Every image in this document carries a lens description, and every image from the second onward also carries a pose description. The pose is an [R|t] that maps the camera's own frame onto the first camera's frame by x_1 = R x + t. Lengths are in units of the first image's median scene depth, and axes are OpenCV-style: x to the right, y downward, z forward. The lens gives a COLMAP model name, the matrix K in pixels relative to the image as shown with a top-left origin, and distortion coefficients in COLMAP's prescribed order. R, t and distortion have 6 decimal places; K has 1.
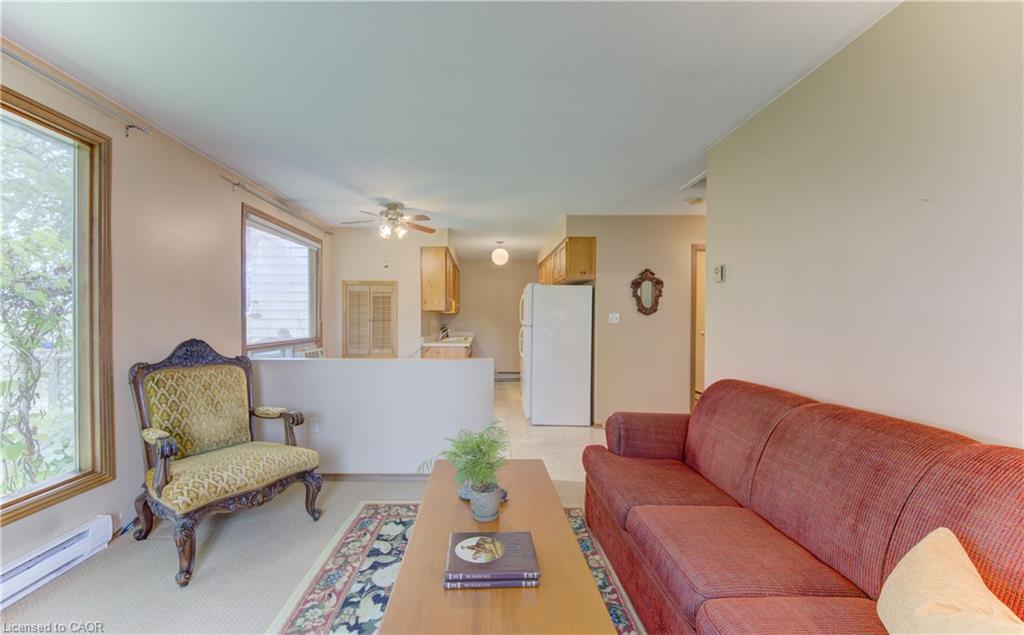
lens RADIAL K [[386.7, 0, 480.6], [0, 386.7, 320.1], [0, 0, 1]] dist [0.001962, 0.000038]
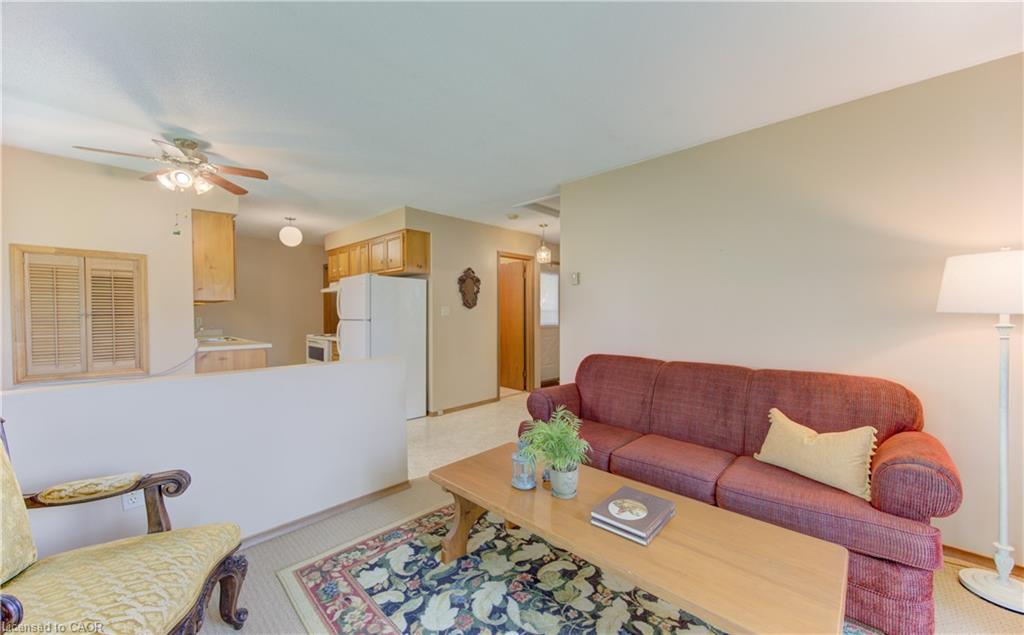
lens RADIAL K [[386.7, 0, 511.3], [0, 386.7, 317.2], [0, 0, 1]] dist [0.001962, 0.000038]
pose [[0.693686, -0.012071, 0.720176, -0.302792], [0.004551, 0.999913, 0.012376, -0.000923], [-0.720263, -0.005307, 0.693681, 0.124974]]
